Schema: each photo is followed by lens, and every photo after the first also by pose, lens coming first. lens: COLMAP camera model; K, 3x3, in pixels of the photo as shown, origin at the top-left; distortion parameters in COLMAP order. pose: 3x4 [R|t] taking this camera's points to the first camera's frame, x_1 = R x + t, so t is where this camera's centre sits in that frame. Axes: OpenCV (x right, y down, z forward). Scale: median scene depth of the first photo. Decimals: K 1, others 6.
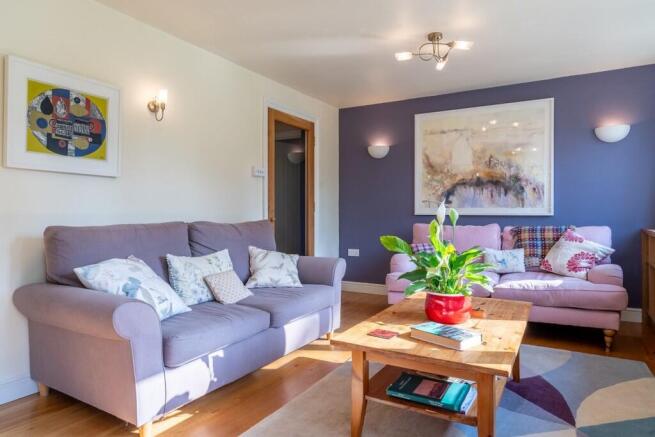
lens RADIAL K [[412.5, 0, 327.3], [0, 412.5, 215.9], [0, 0, 1]] dist [0.001606, 0.000614]
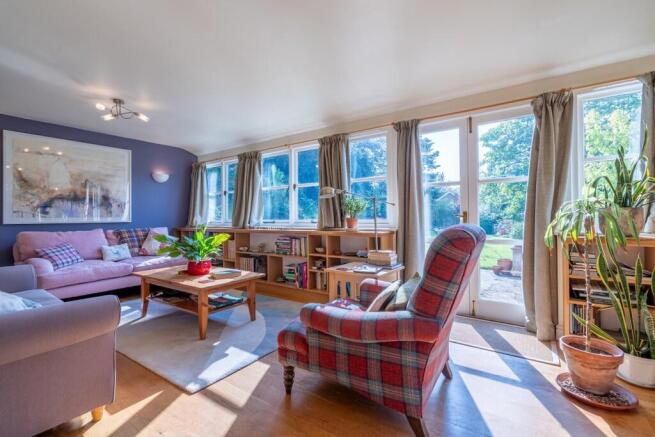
lens RADIAL K [[297.6, 0, 326.7], [0, 297.6, 217.9], [0, 0, 1]] dist [0.004436, 0.000109]
pose [[0.087492, 0.000484, 0.996165, -0.543378], [0.024082, 0.999707, -0.002601, 0.003616], [-0.995874, 0.024218, 0.087455, 0.124706]]
